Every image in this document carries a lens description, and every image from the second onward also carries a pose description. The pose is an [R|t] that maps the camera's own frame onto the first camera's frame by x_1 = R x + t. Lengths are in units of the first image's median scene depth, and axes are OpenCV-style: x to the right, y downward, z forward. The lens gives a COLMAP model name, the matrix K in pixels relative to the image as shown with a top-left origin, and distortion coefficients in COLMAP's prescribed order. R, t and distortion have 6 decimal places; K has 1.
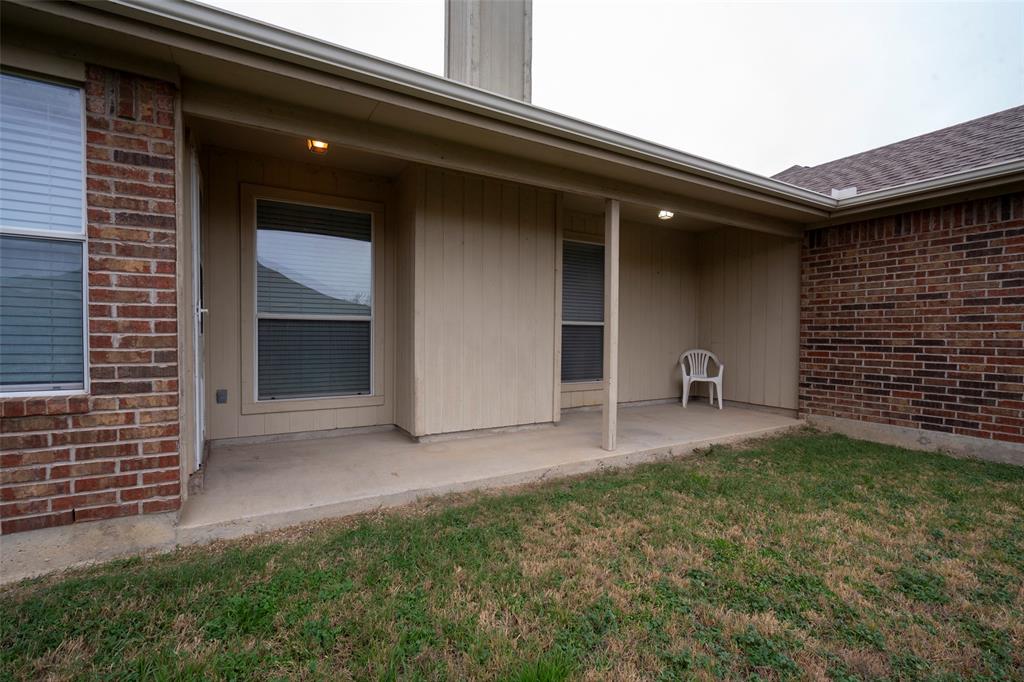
lens RADIAL K [[454.1, 0, 512.0], [0, 454.1, 341.0], [0, 0, 1]] dist [-0.000291, 0.000008]
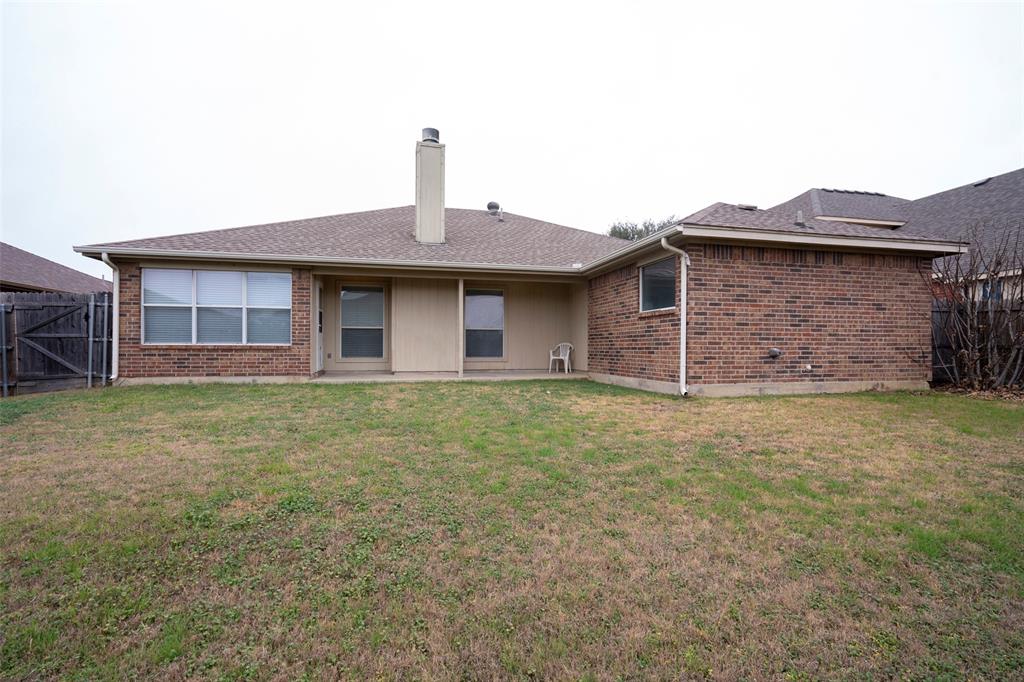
lens RADIAL K [[454.1, 0, 512.0], [0, 454.1, 341.0], [0, 0, 1]] dist [-0.000291, 0.000008]
pose [[0.955059, -0.010417, -0.296232, 1.673017], [0.000756, 0.999465, -0.032708, 0.160353], [0.296414, 0.031015, 0.954556, -1.780725]]
